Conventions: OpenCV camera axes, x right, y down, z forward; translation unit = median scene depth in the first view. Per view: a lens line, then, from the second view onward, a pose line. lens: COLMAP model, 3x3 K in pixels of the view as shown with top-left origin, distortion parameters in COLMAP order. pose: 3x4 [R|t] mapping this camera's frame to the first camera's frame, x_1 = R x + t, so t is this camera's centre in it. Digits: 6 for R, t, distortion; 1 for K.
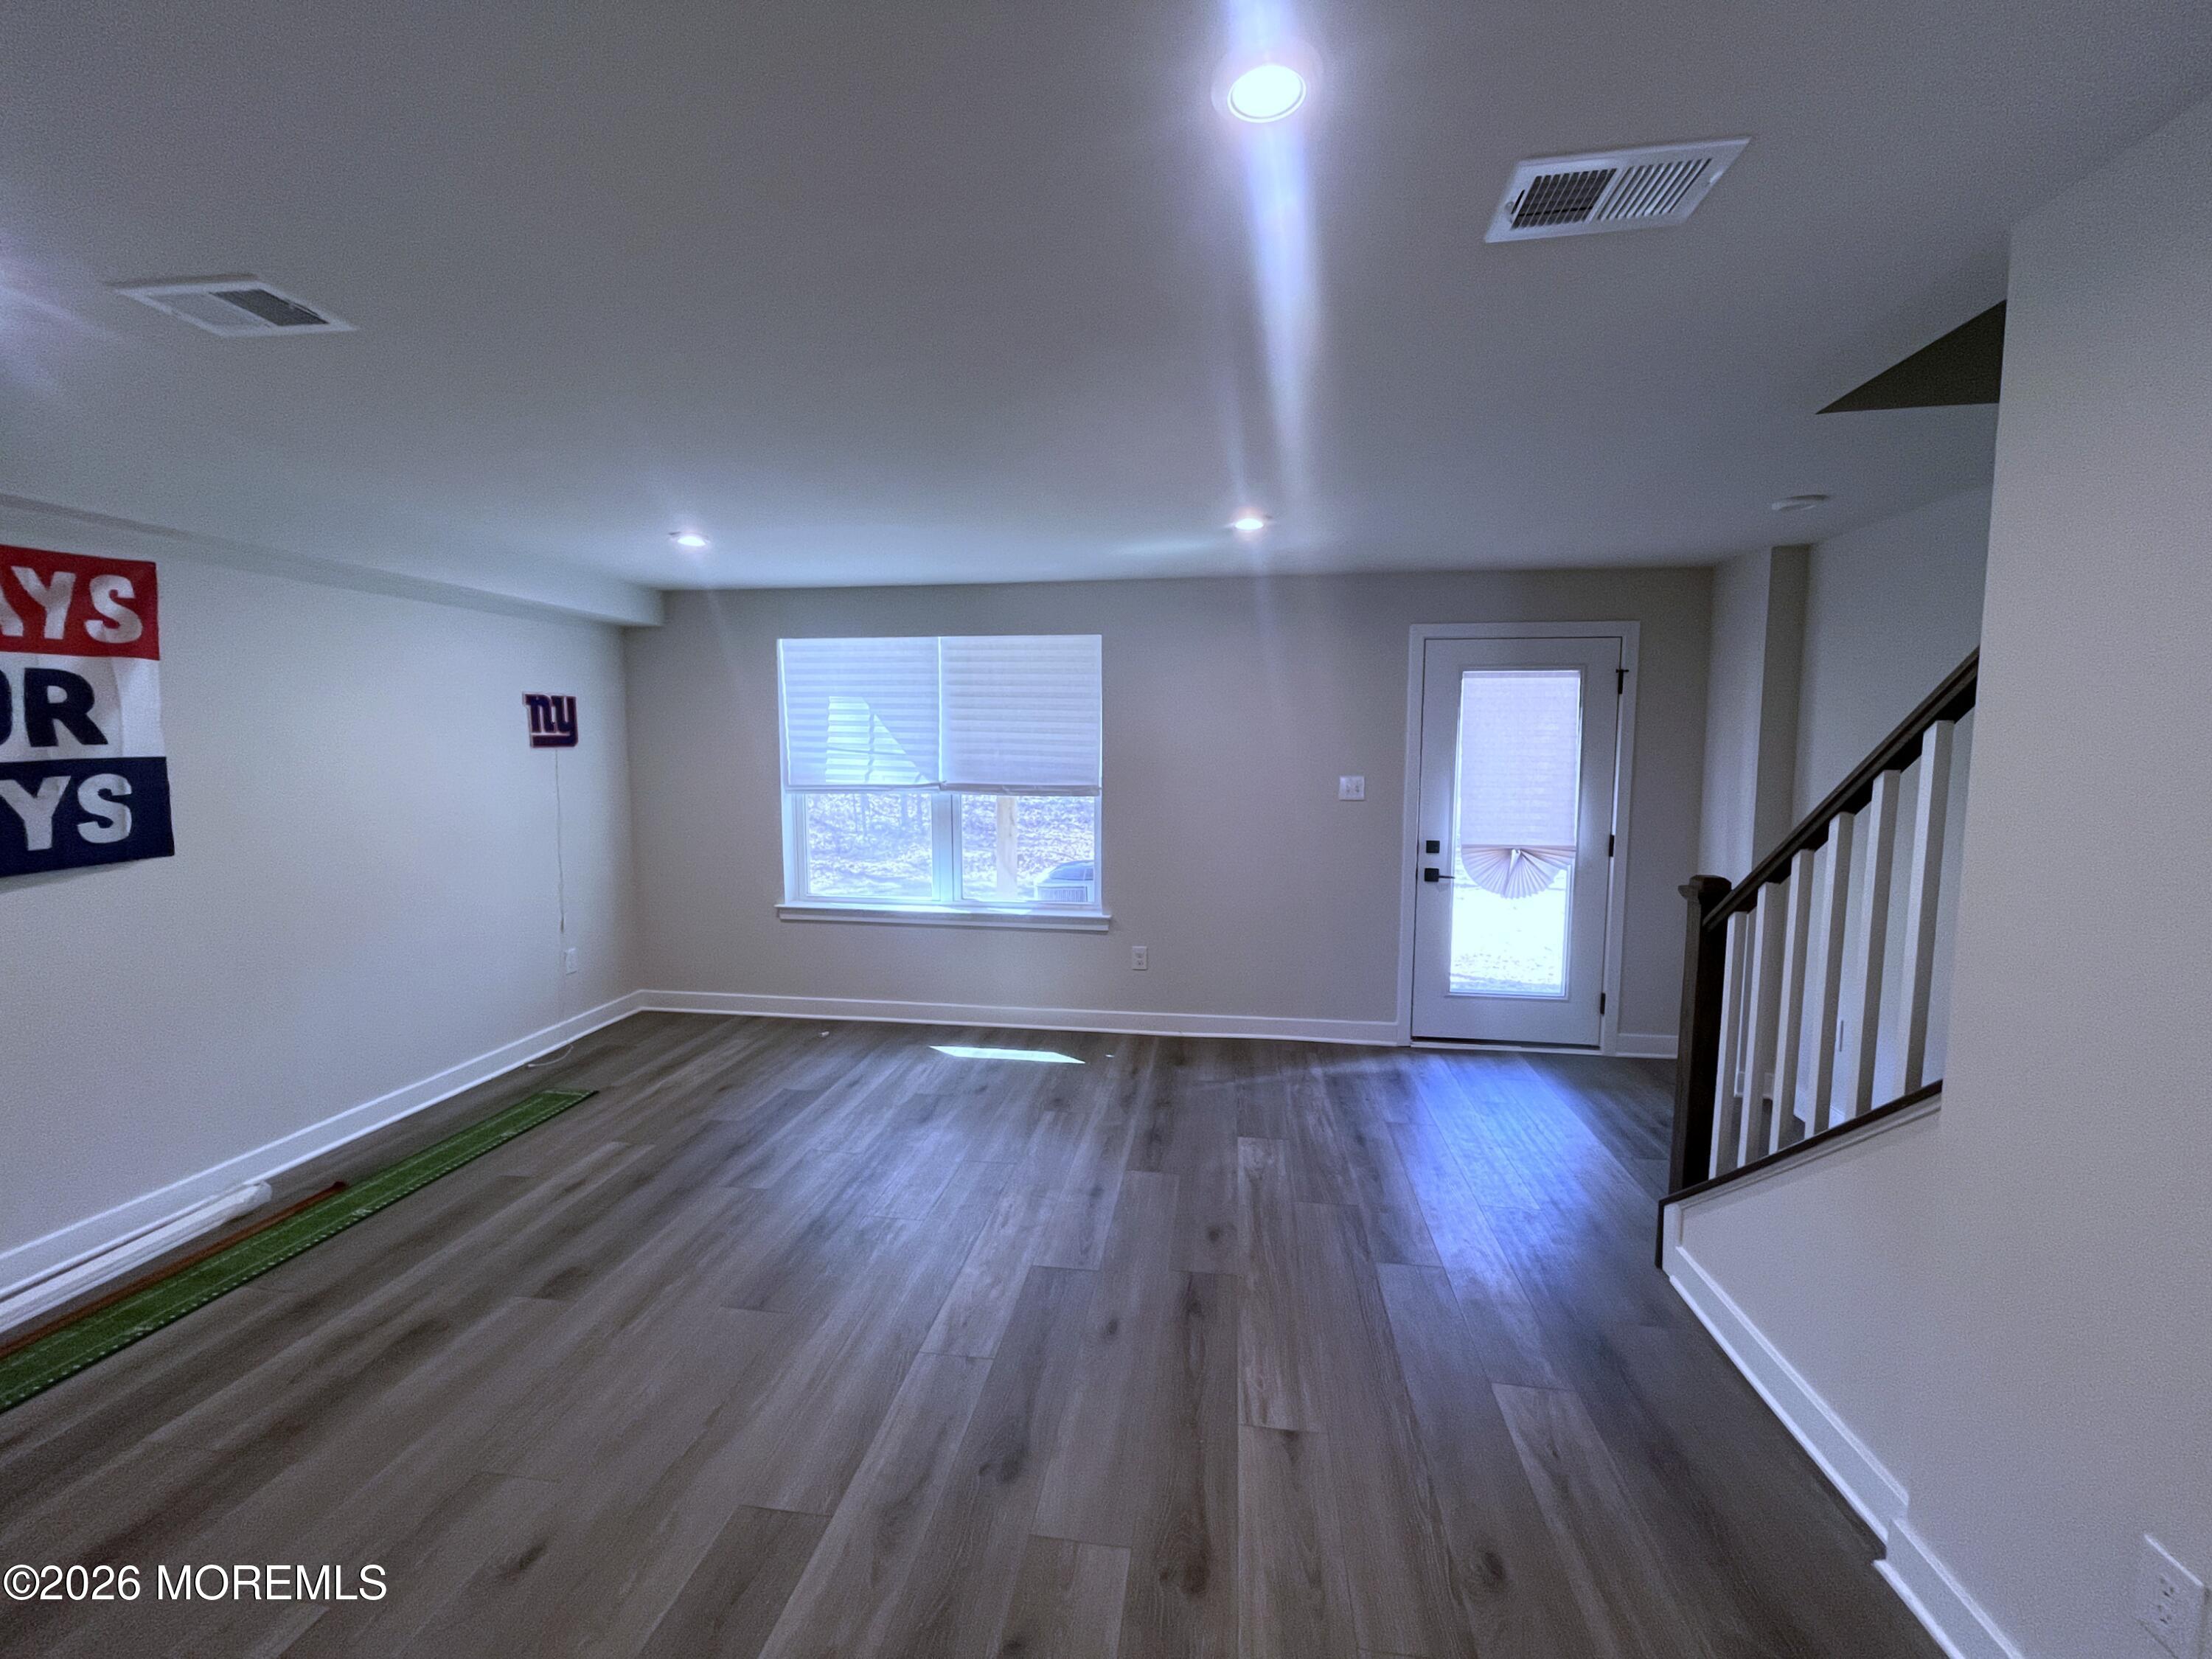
lens RADIAL K [[907.5, 0, 1106.7], [0, 907.5, 828.9], [0, 0, 1]] dist [-0.002596, -0.000265]
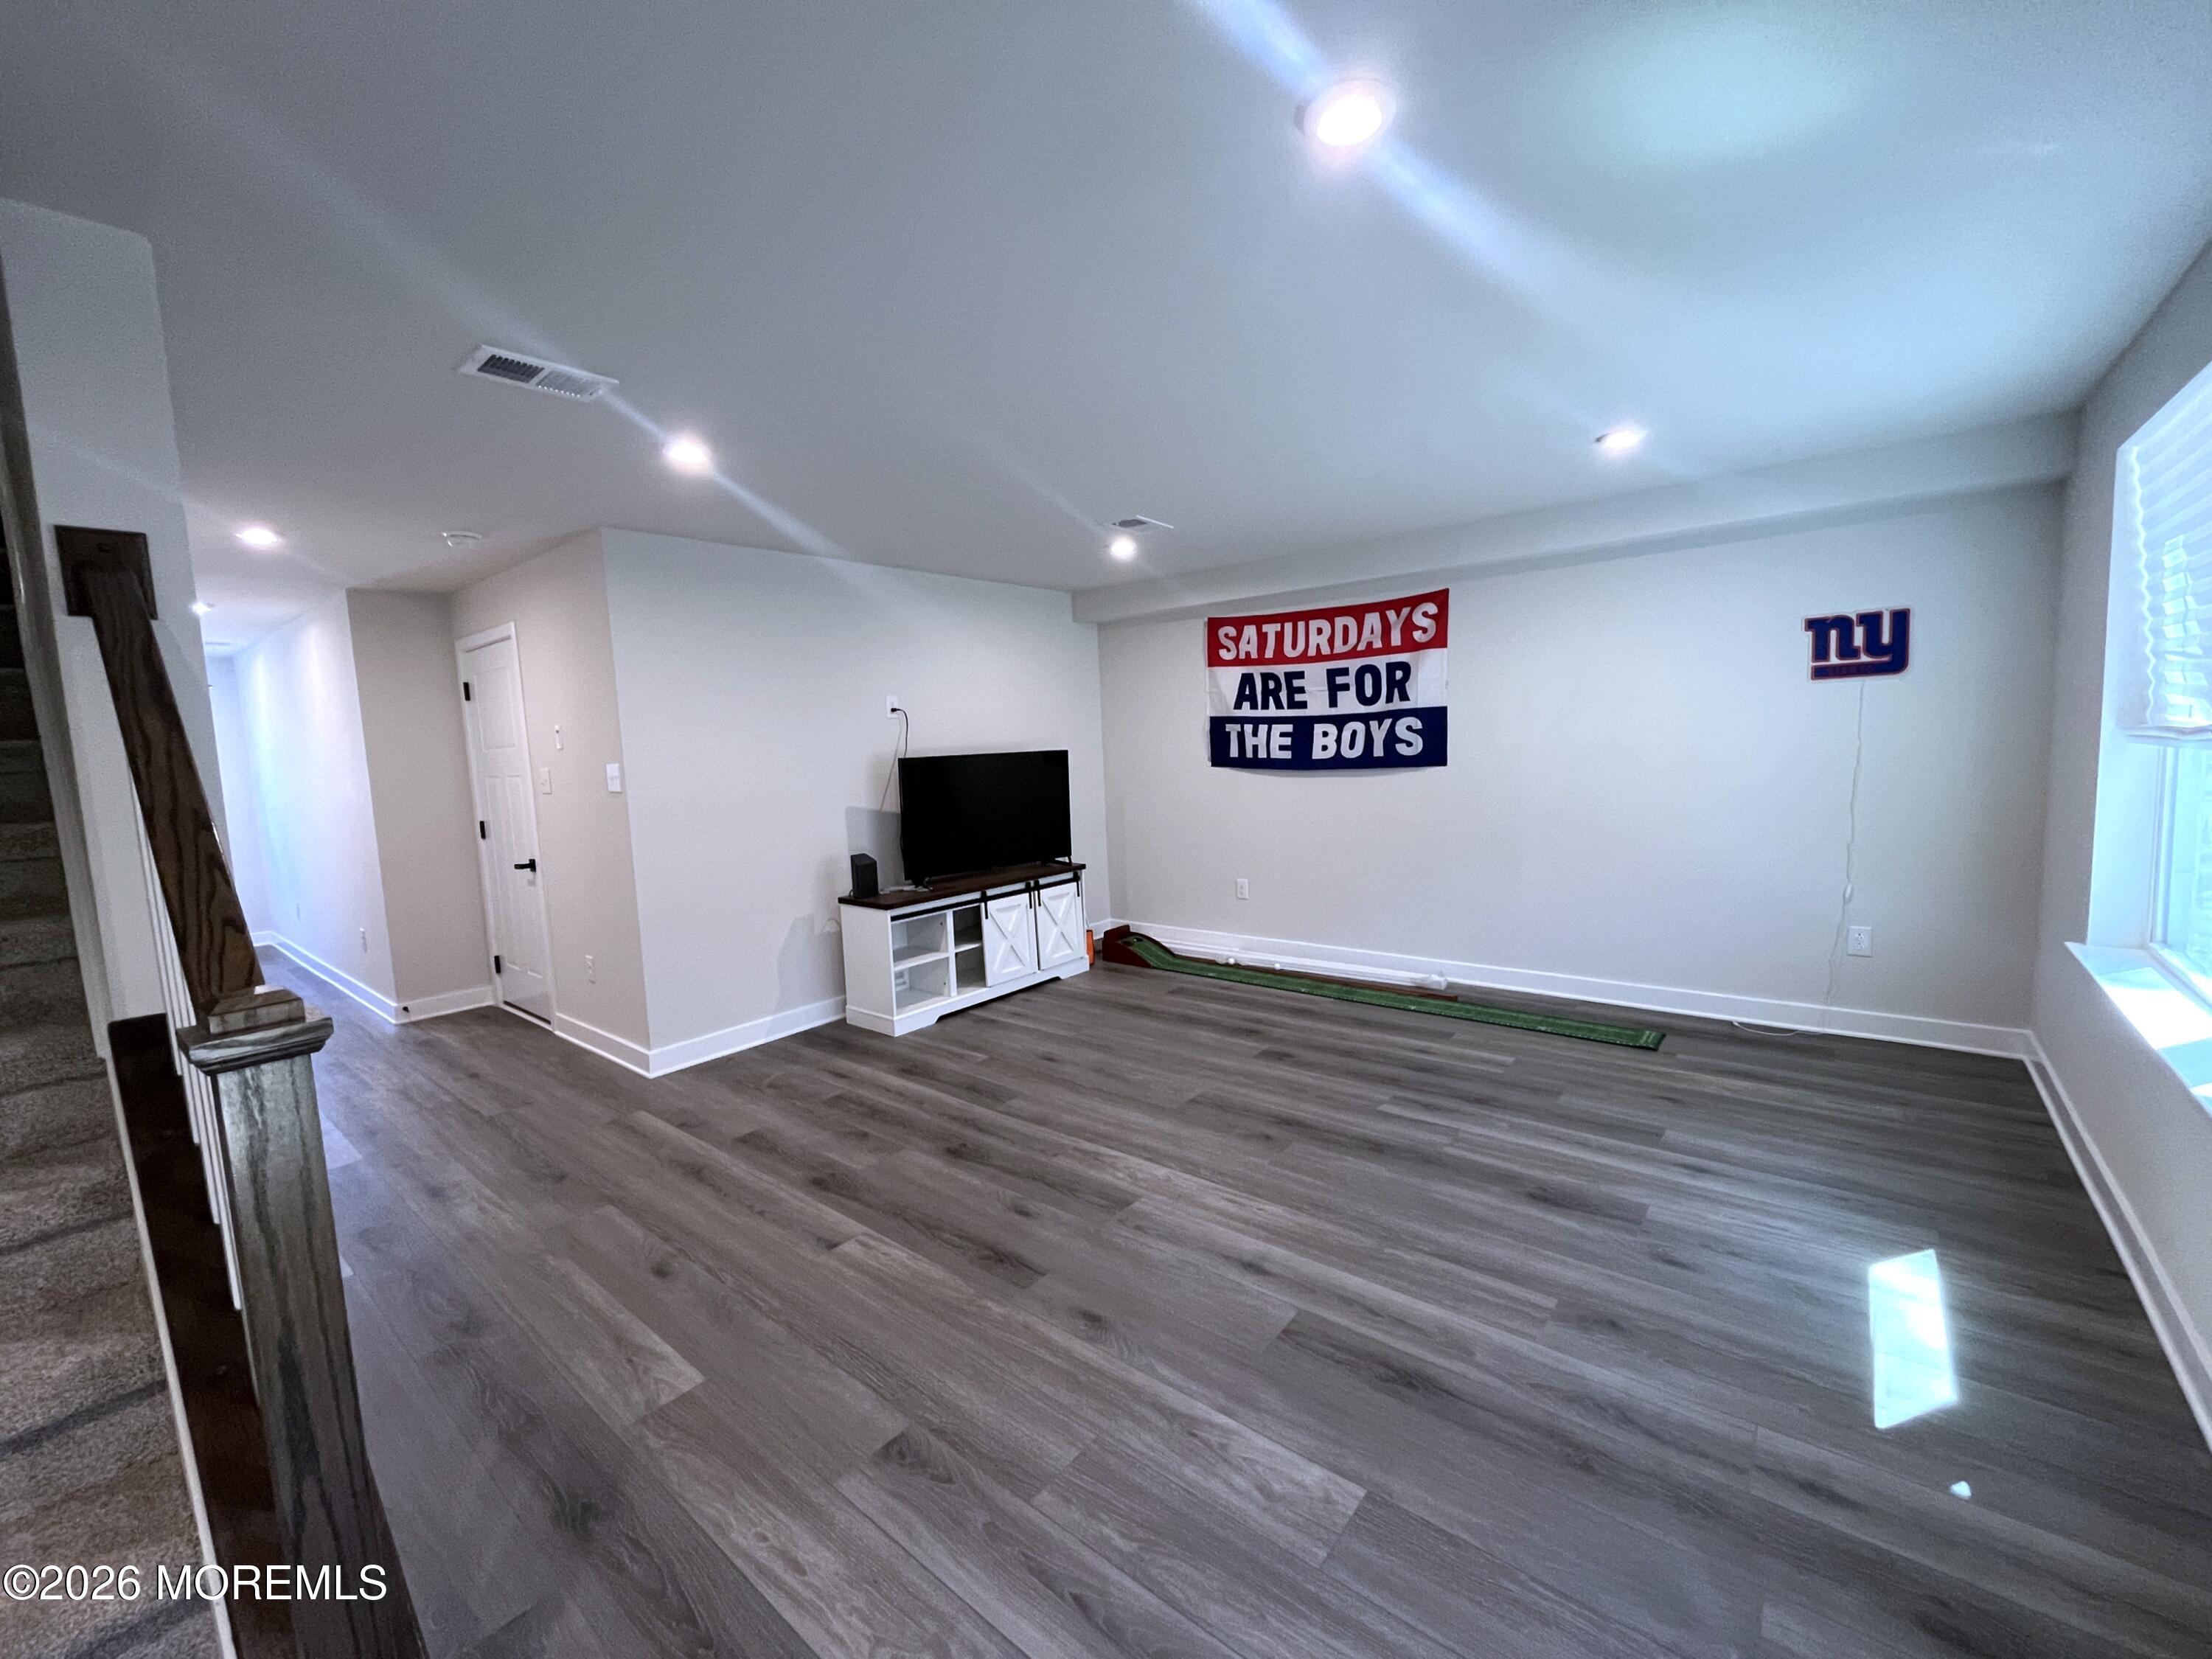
lens RADIAL K [[907.5, 0, 1105.5], [0, 907.5, 826.2], [0, 0, 1]] dist [-0.002596, -0.000265]
pose [[-0.529229, 0.103439, -0.842150, 0.715085], [-0.035358, 0.988990, 0.143695, -0.078867], [0.847742, 0.105825, -0.519744, 1.358422]]
